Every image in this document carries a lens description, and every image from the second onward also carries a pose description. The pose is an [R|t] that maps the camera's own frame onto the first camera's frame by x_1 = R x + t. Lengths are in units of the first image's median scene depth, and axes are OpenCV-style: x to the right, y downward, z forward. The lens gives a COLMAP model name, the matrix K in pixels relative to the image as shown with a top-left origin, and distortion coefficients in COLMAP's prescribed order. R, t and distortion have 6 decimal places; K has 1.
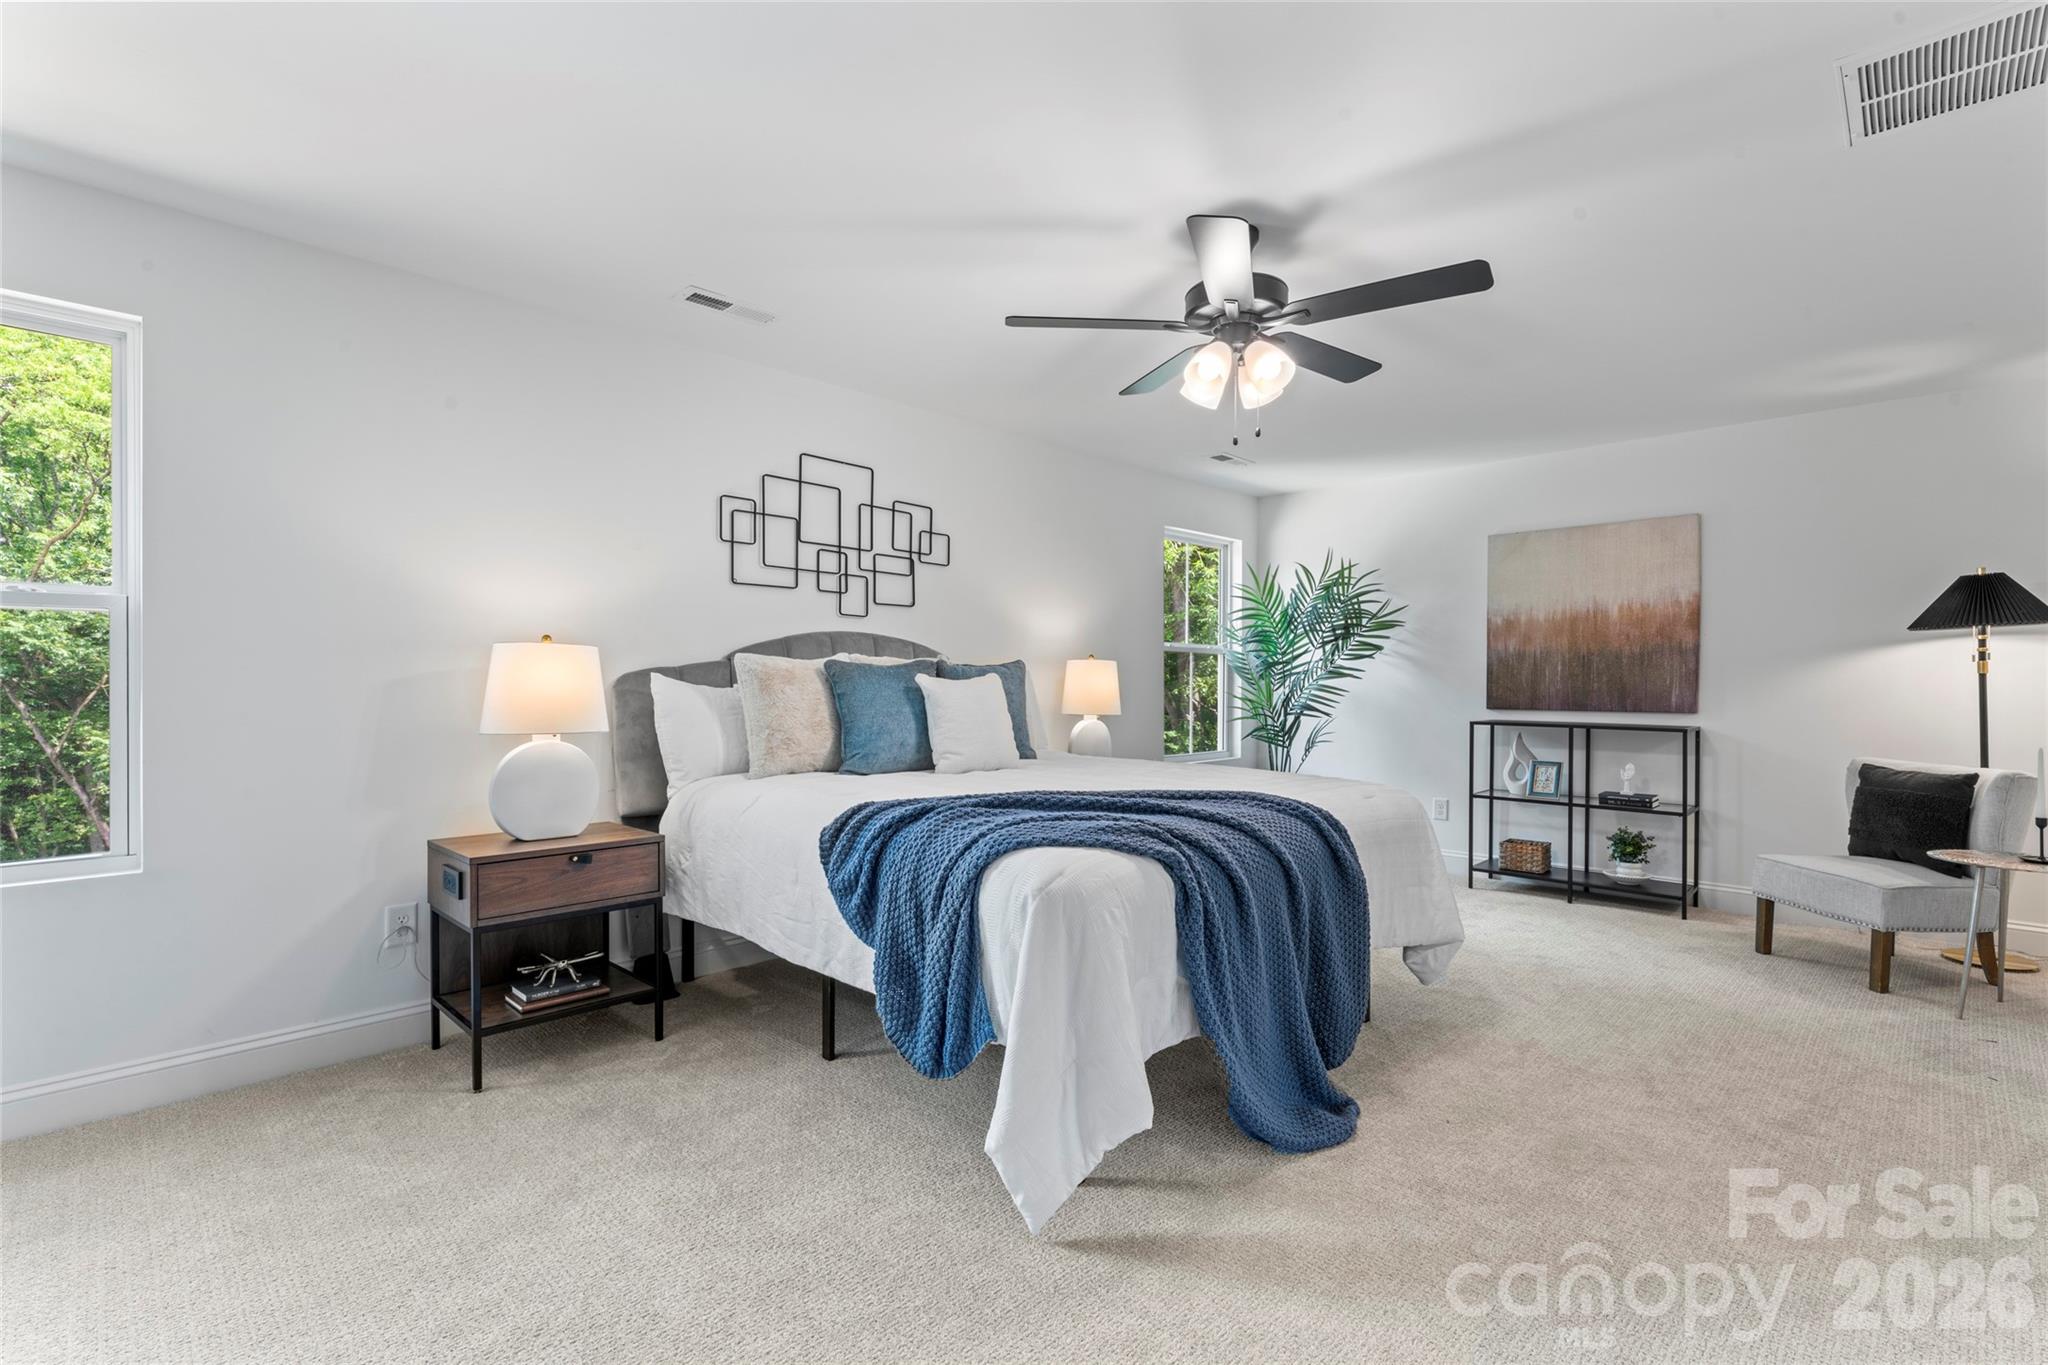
lens RADIAL K [[920.1, 0, 1032.4], [0, 920.1, 683.7], [0, 0, 1]] dist [0.000190, 0.000088]
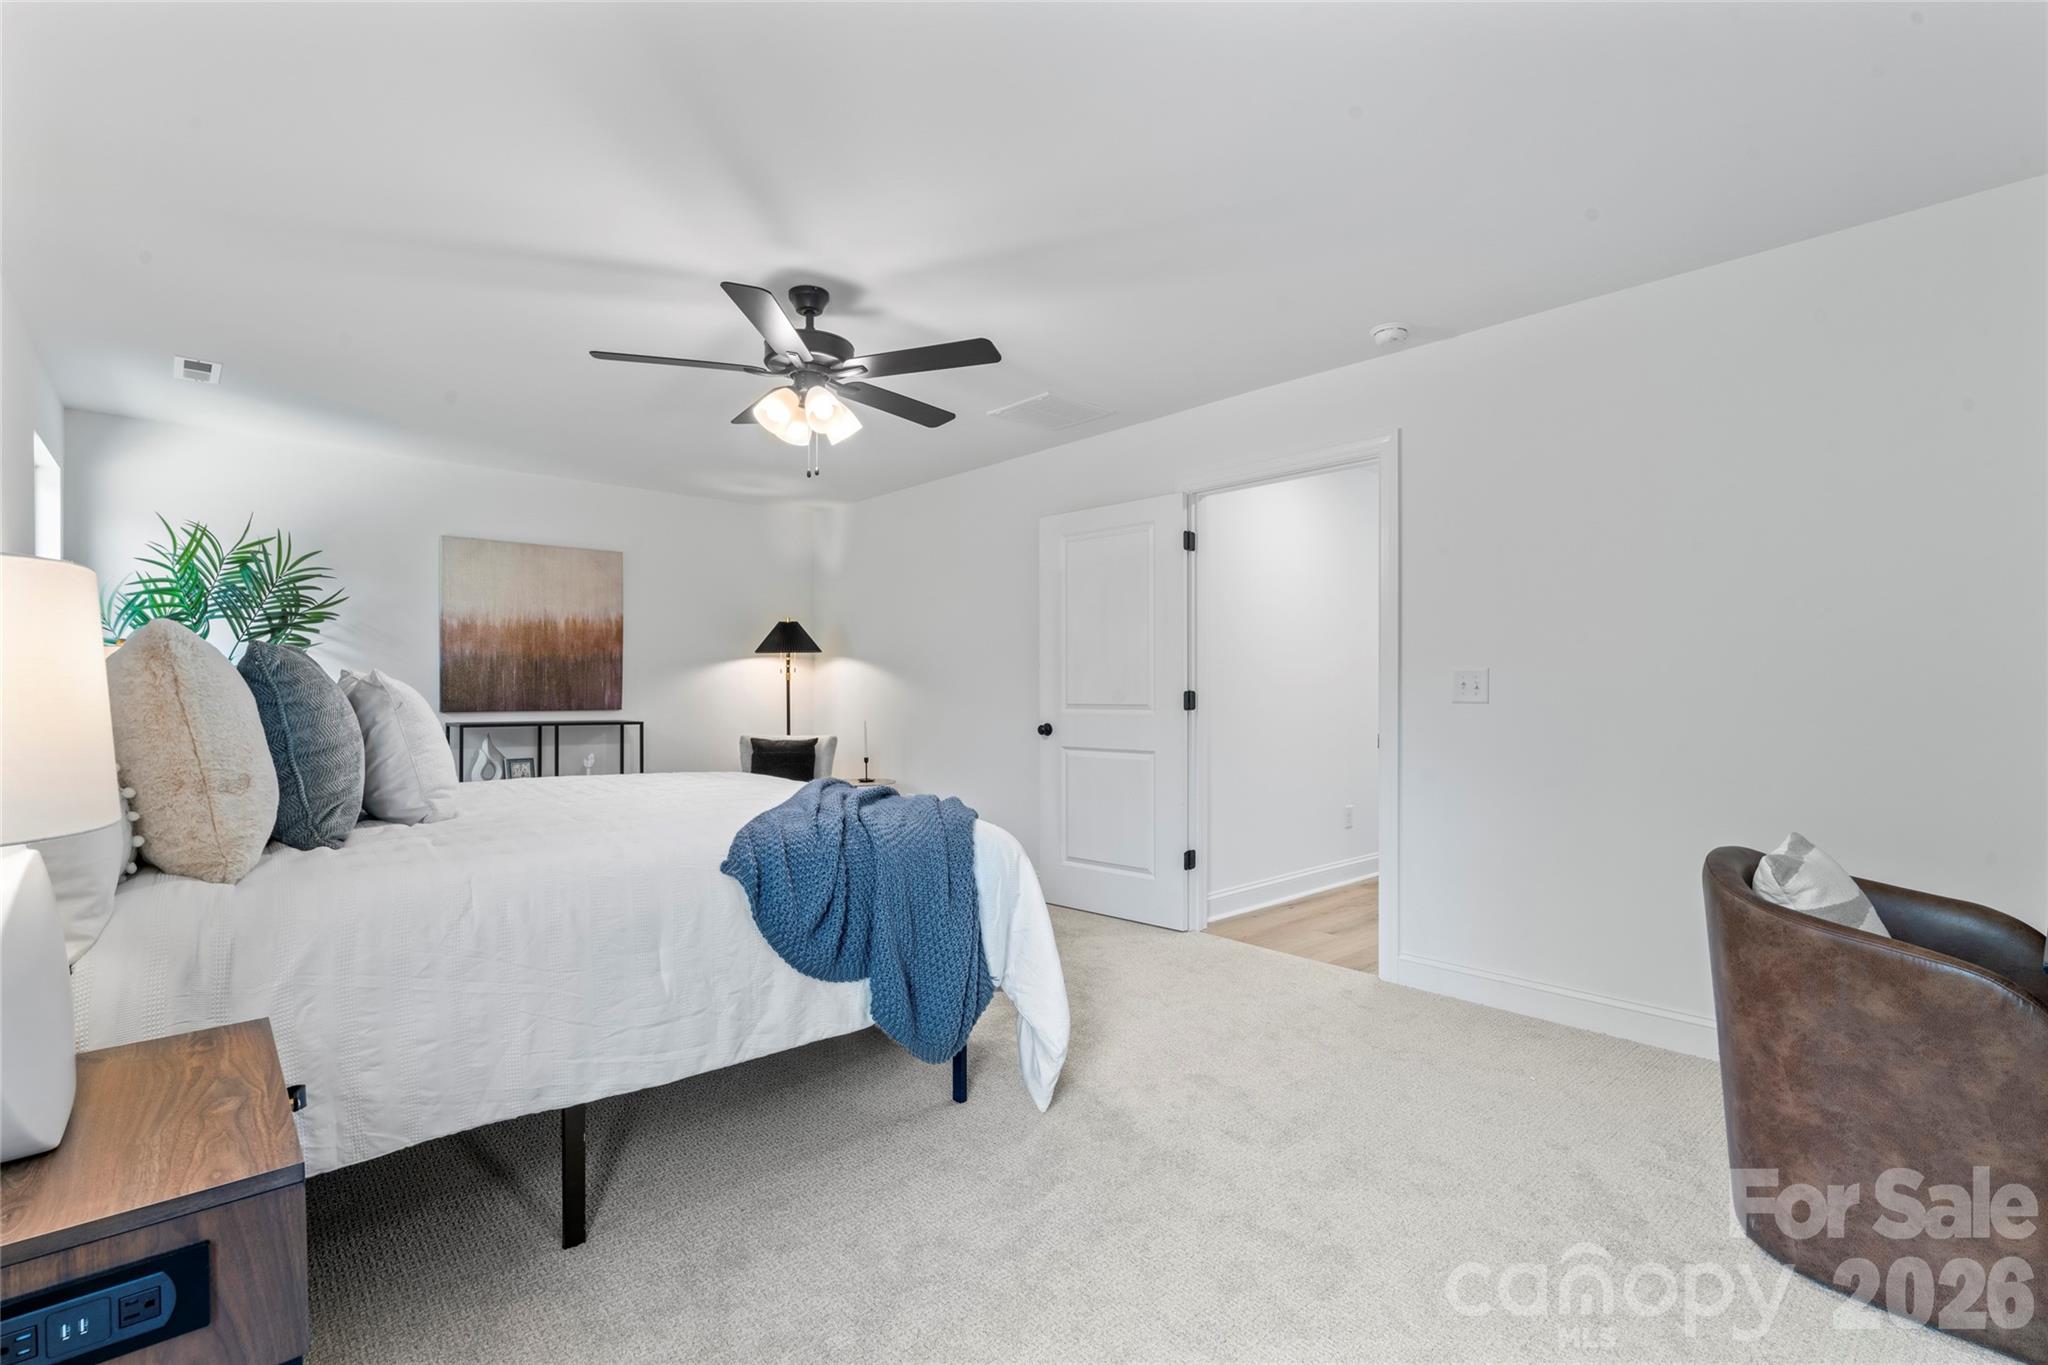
lens RADIAL K [[920.1, 0, 1032.4], [0, 920.1, 683.7], [0, 0, 1]] dist [0.000190, 0.000088]
pose [[0.060188, 0.001498, 0.998186, -0.482414], [-0.003202, 0.999994, -0.001307, -0.003666], [-0.998182, -0.003118, 0.060193, 0.337373]]
